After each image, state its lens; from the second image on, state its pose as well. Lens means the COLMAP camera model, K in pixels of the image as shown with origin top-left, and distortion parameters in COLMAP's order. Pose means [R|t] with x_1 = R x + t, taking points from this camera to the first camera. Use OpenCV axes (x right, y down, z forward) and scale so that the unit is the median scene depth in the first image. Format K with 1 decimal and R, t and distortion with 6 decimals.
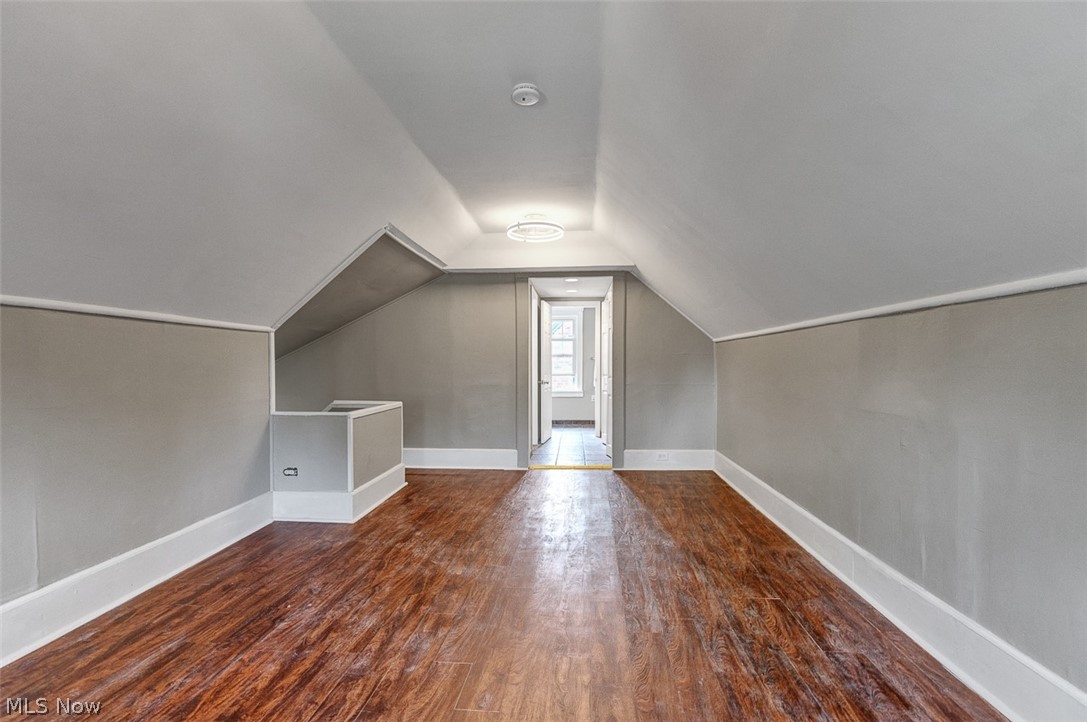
lens RADIAL K [[500.9, 0, 544.9], [0, 500.9, 364.5], [0, 0, 1]] dist [0.012498, -0.001077]
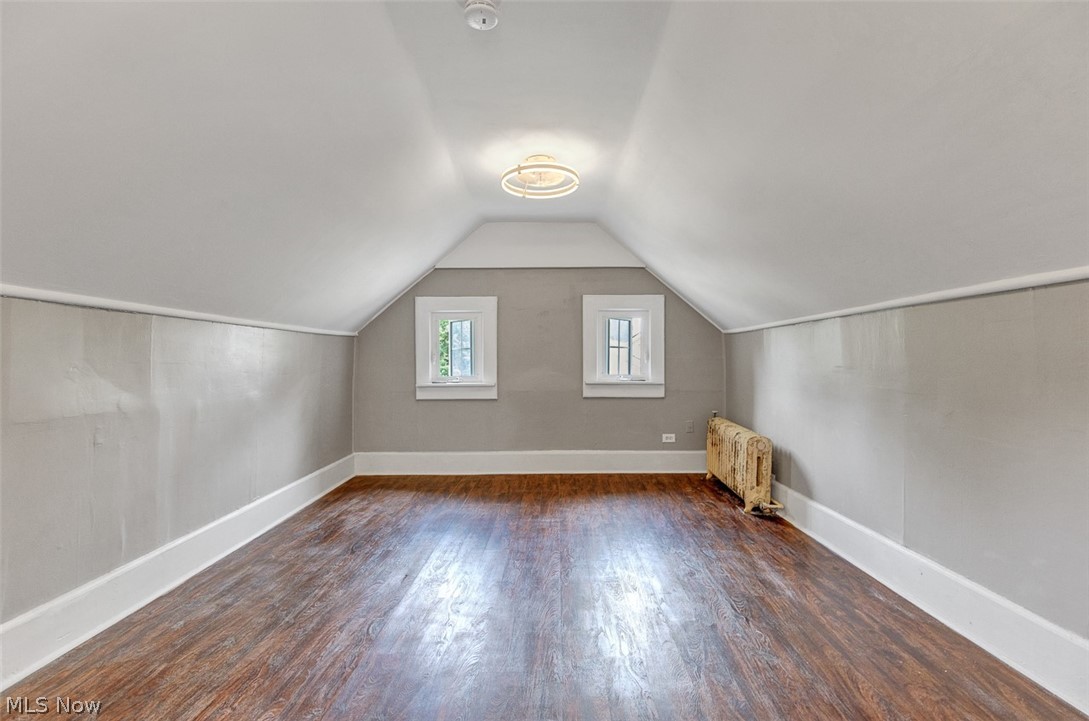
lens RADIAL K [[501.8, 0, 540.6], [0, 501.8, 362.2], [0, 0, 1]] dist [0.012498, -0.001077]
pose [[-0.998471, 0.008185, -0.054666, -0.090789], [0.008196, 0.999966, 0.000018, 0.009069], [0.054665, -0.000430, -0.998505, 1.978499]]
